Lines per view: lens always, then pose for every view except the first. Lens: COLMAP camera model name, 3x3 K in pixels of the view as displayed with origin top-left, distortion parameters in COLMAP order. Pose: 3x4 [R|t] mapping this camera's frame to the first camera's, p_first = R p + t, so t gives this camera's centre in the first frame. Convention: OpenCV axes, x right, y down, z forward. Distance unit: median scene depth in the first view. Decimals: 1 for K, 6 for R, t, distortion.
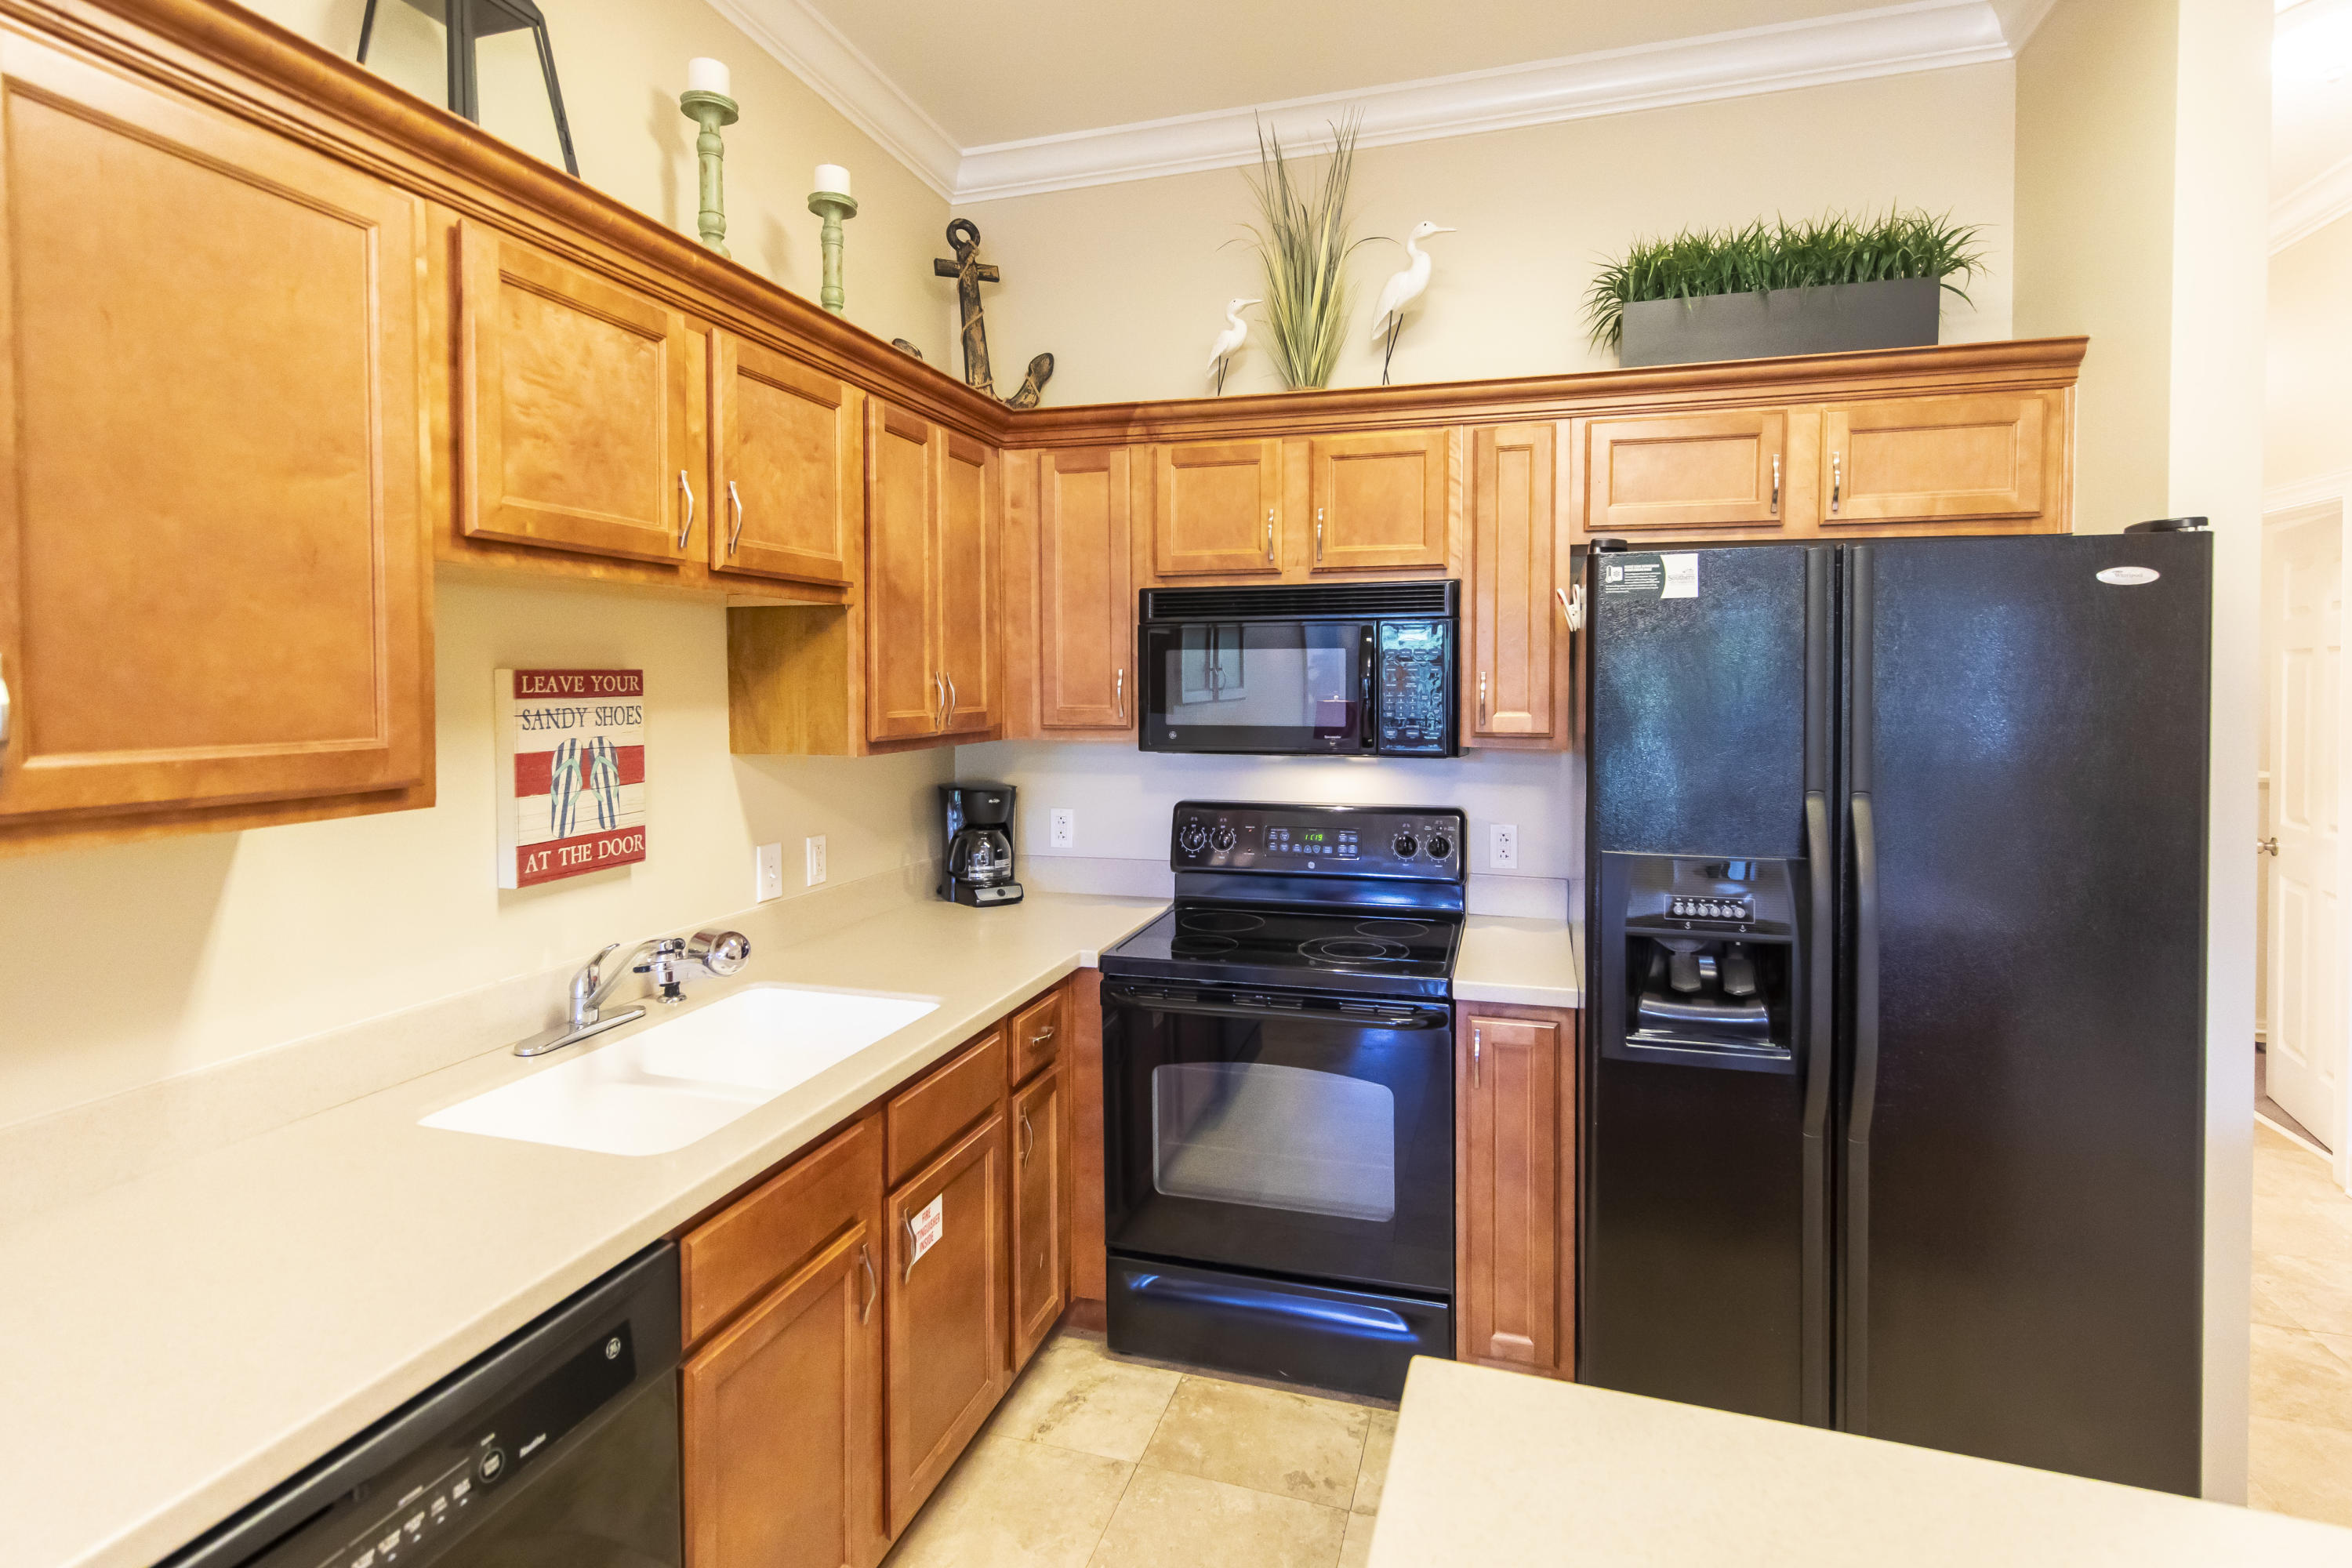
lens RADIAL K [[1165.1, 0, 1120.2], [0, 1165.1, 709.5], [0, 0, 1]] dist [0.005664, -0.001229]
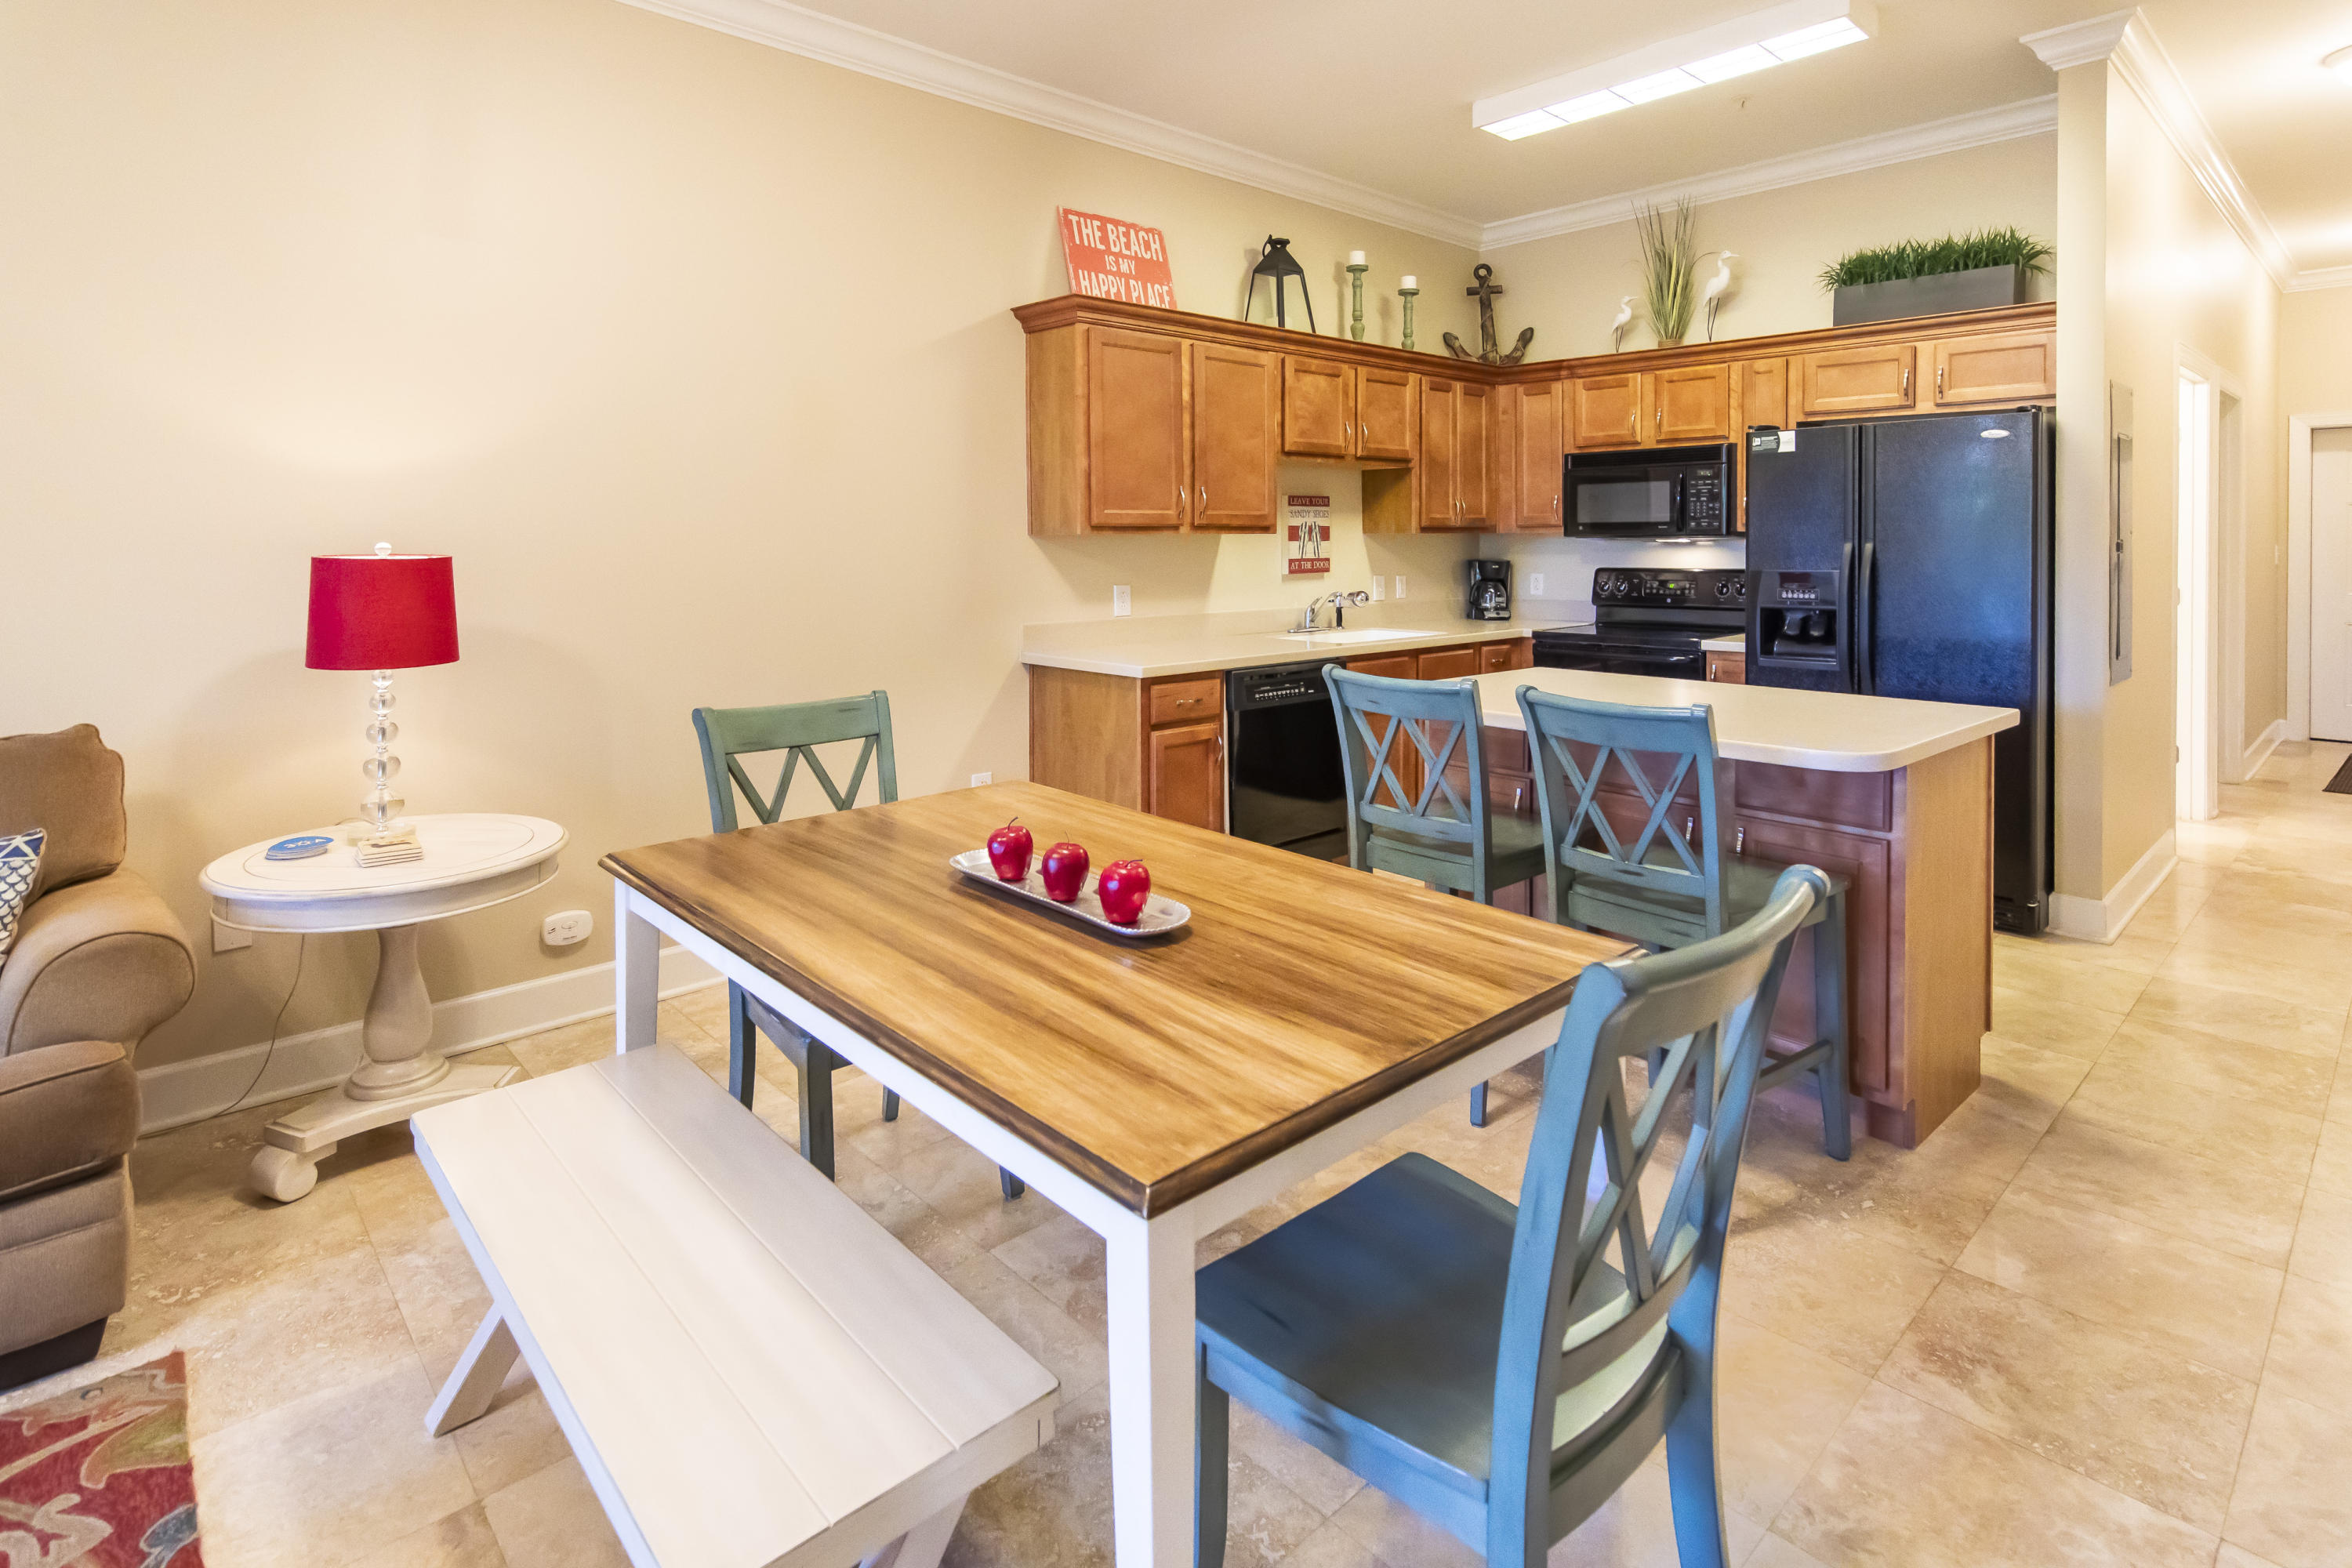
lens RADIAL K [[1165.1, 0, 1155.5], [0, 1165.1, 573.2], [0, 0, 1]] dist [0.005664, -0.001229]
pose [[0.877023, 0.008838, -0.480367, 0.467262], [-0.007074, 0.999960, 0.005483, 0.119051], [0.480396, -0.001410, 0.877051, -1.376854]]
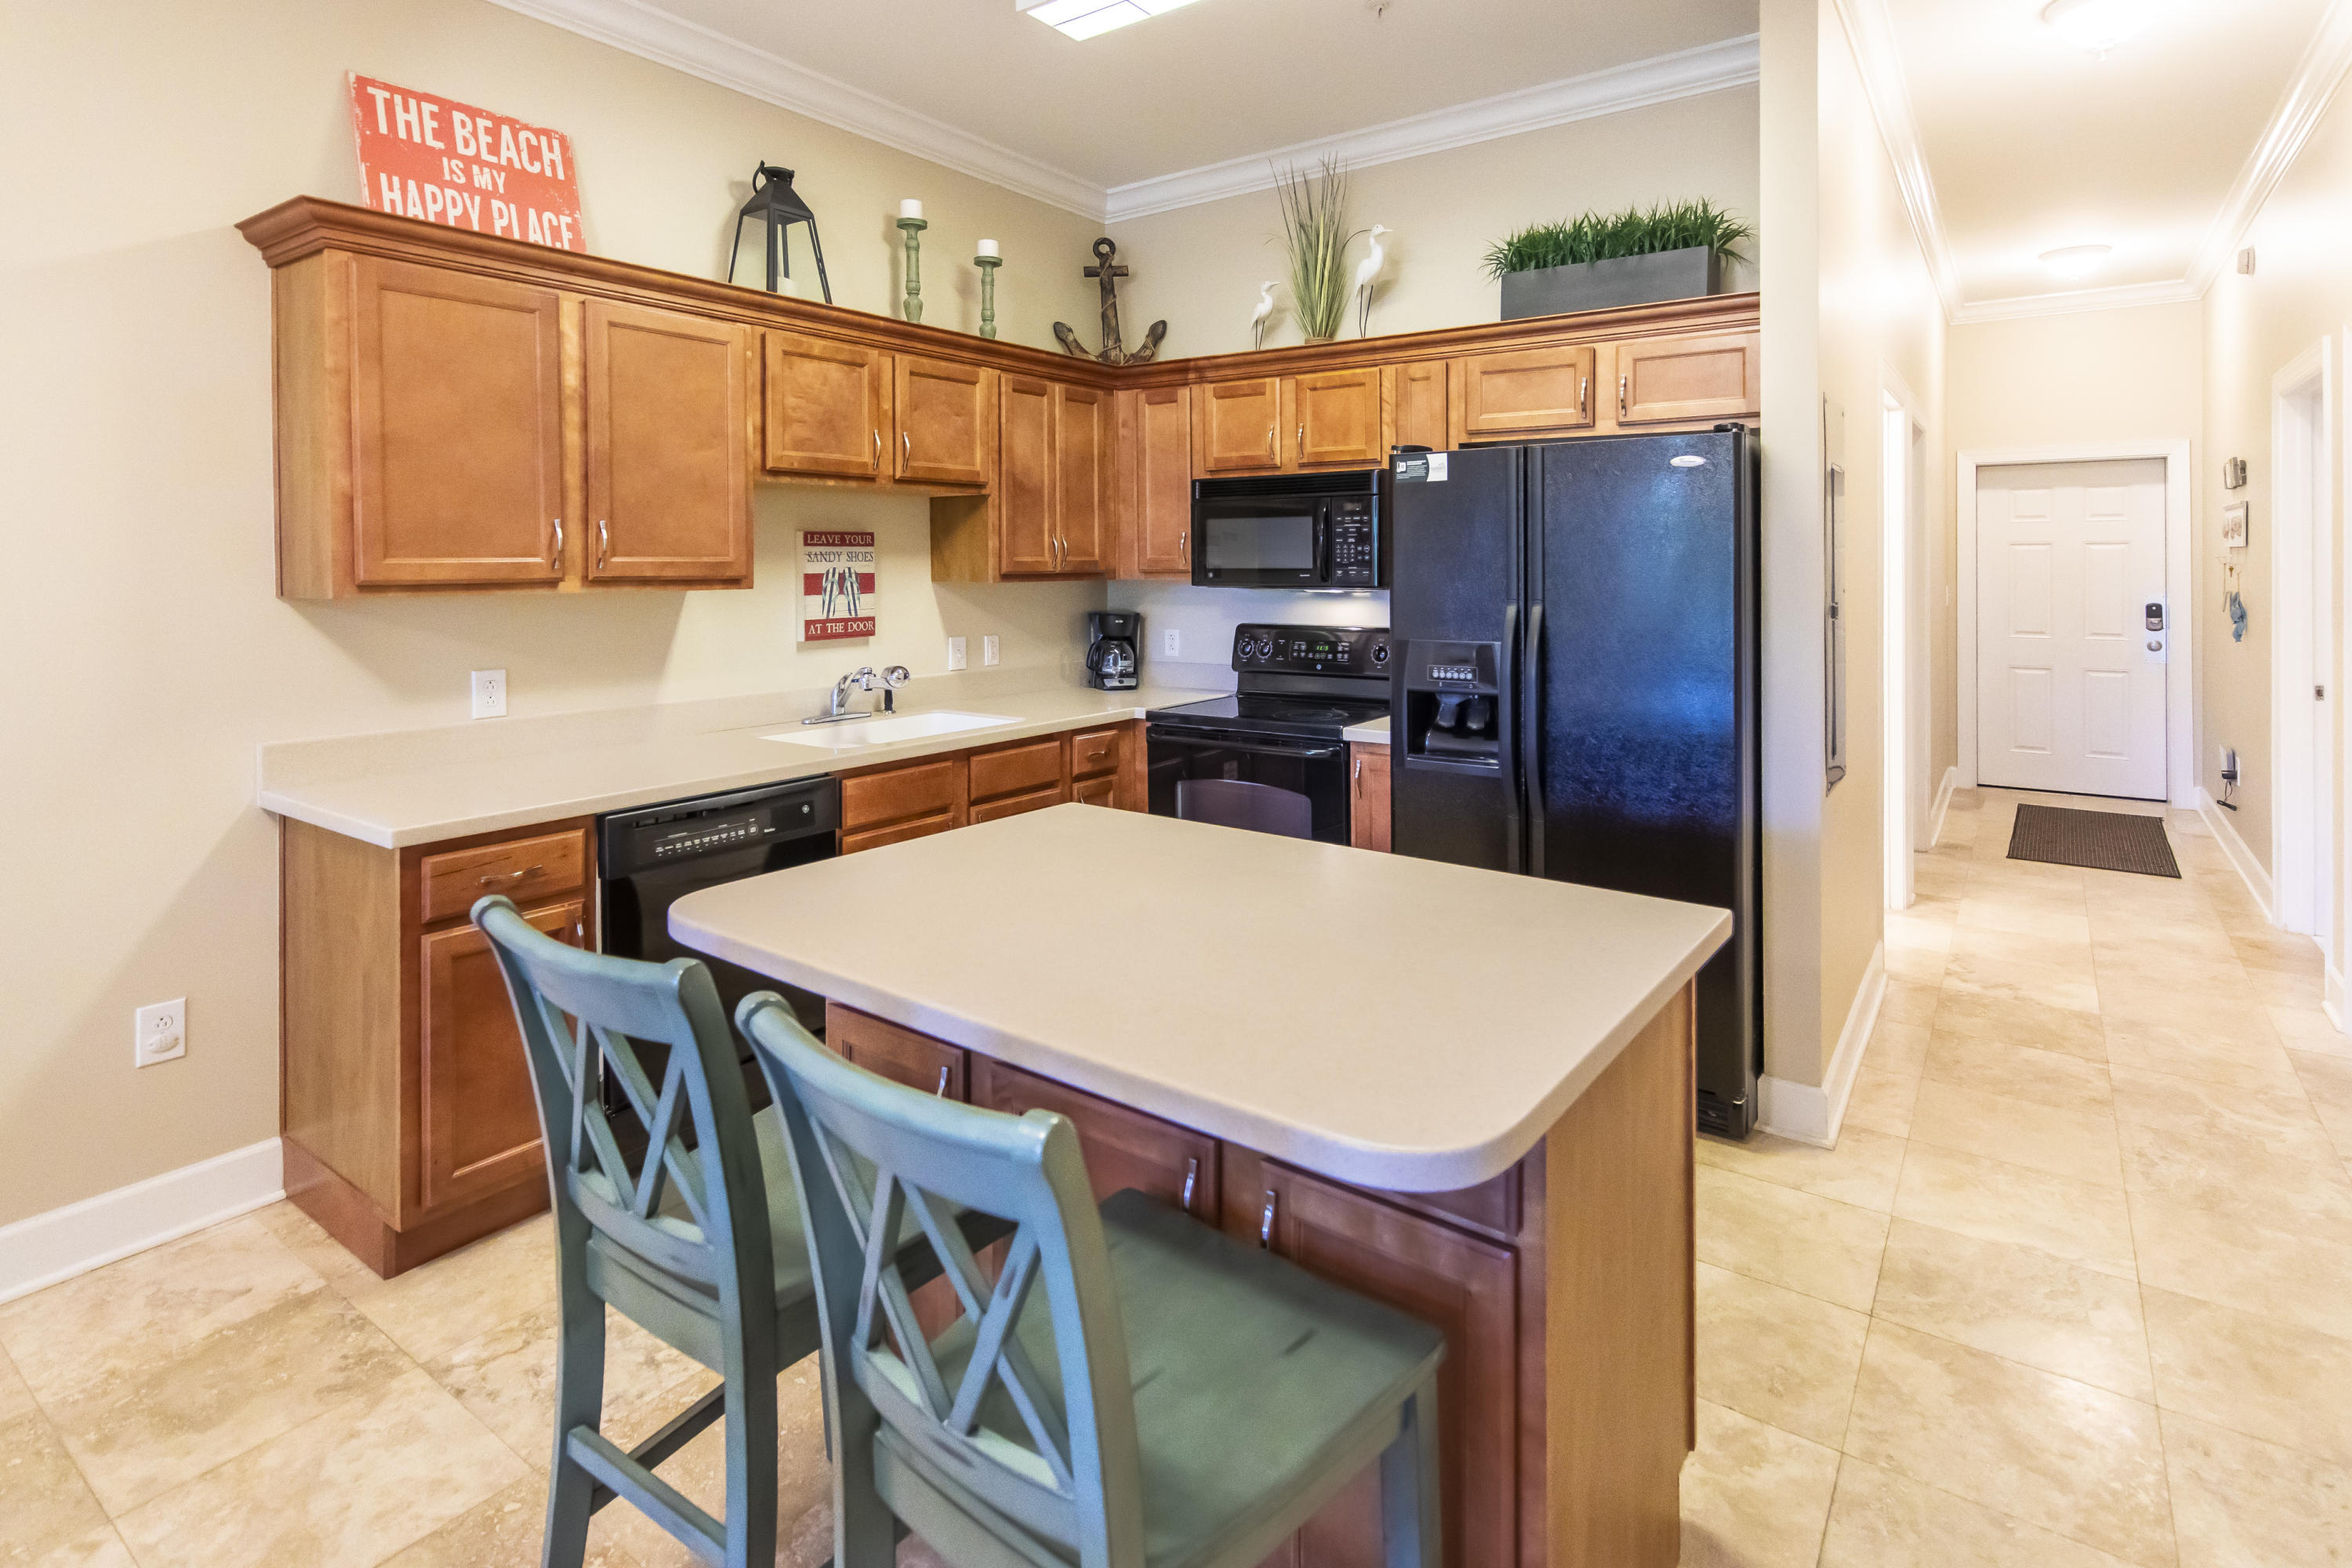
lens RADIAL K [[1165.1, 0, 1136.9], [0, 1165.1, 579.5], [0, 0, 1]] dist [0.005664, -0.001229]
pose [[0.950595, 0.002370, -0.310425, 0.552568], [-0.005267, 0.999950, -0.008496, 0.053185], [0.310389, 0.009712, 0.950560, -0.619106]]
